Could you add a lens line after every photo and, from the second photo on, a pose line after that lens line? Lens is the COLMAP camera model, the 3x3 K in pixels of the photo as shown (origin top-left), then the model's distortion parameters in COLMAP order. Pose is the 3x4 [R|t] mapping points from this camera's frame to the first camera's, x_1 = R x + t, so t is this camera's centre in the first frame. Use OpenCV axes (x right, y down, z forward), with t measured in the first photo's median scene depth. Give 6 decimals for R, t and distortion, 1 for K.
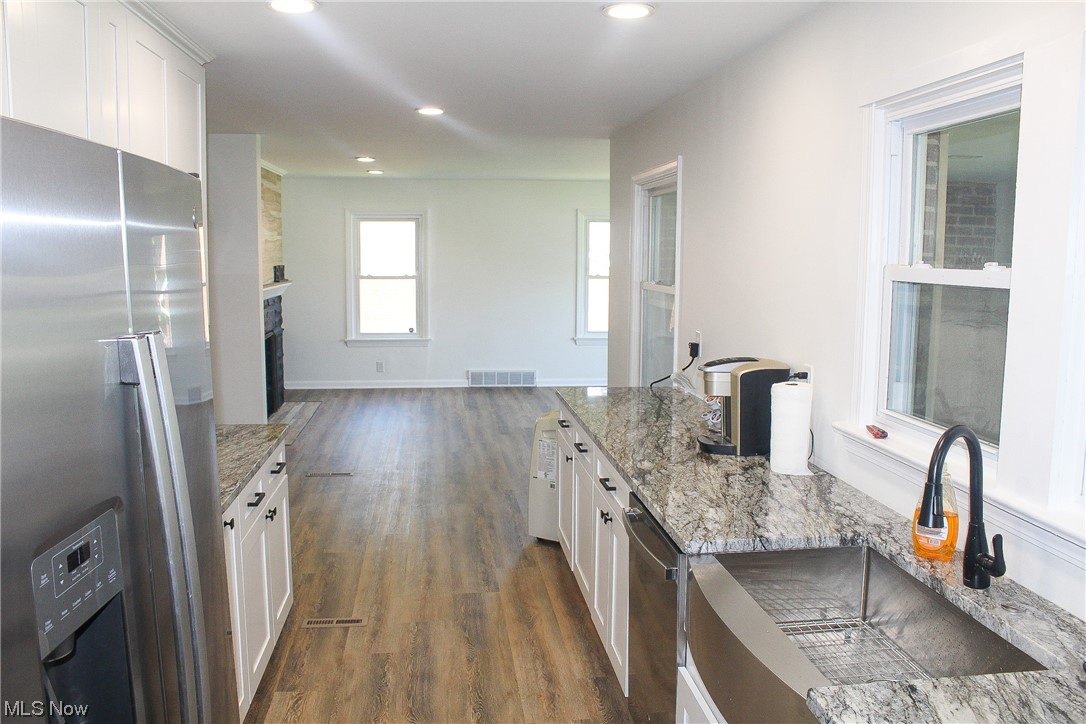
lens RADIAL K [[895.2, 0, 543.0], [0, 895.2, 362.0], [0, 0, 1]] dist [-0.165464, 0.154441]
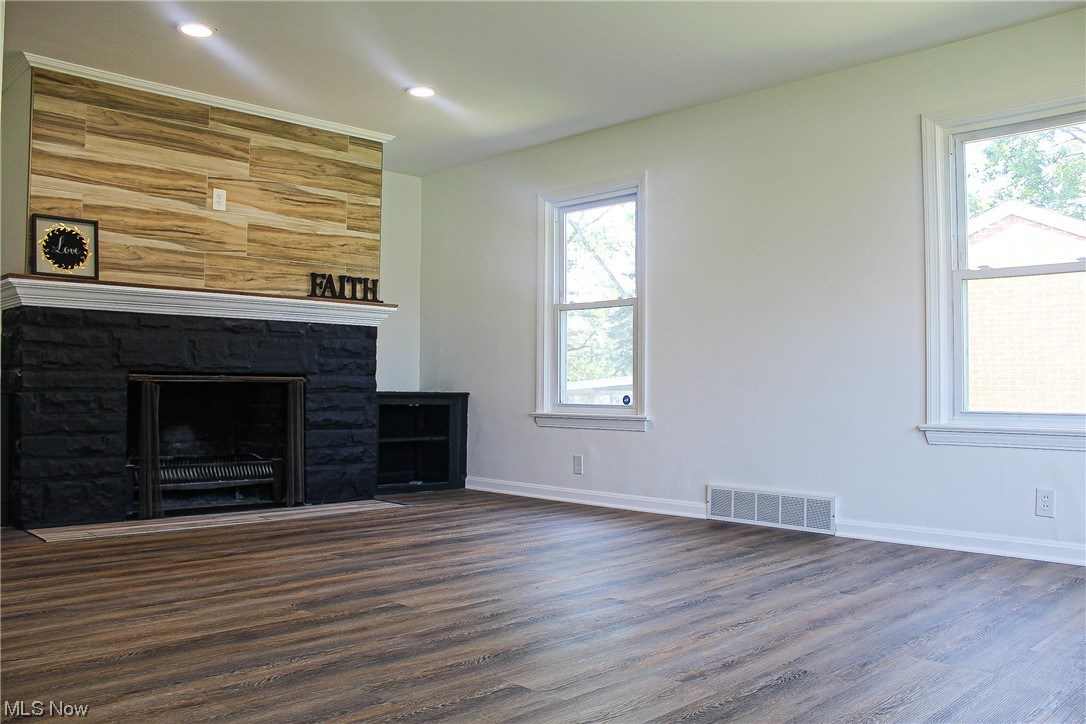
lens RADIAL K [[895.2, 0, 543.0], [0, 895.2, 362.0], [0, 0, 1]] dist [-0.165464, 0.154441]
pose [[0.614163, -0.023403, -0.788832, 0.249164], [-0.100849, 0.989038, -0.107861, 0.004694], [0.782709, 0.145797, 0.605070, 0.641970]]
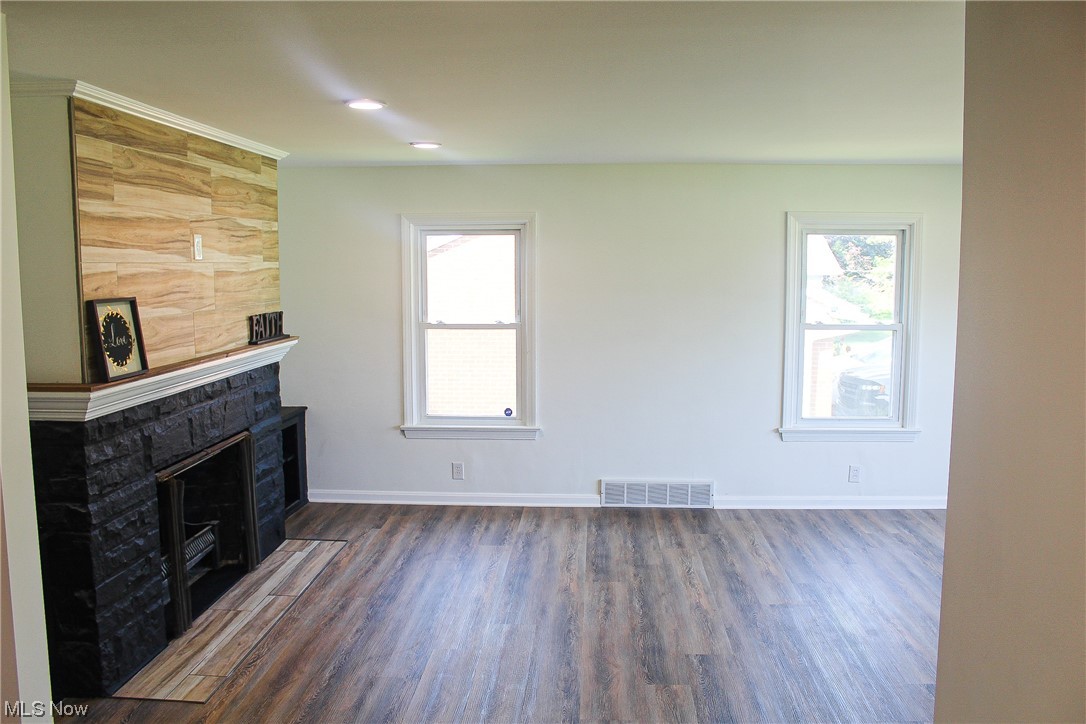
lens RADIAL K [[895.2, 0, 543.0], [0, 895.2, 362.0], [0, 0, 1]] dist [-0.165464, 0.154441]
pose [[0.983868, 0.011618, -0.178516, -0.015356], [-0.014289, 0.999804, -0.013686, -0.063126], [0.178322, 0.016016, 0.983842, 0.405420]]
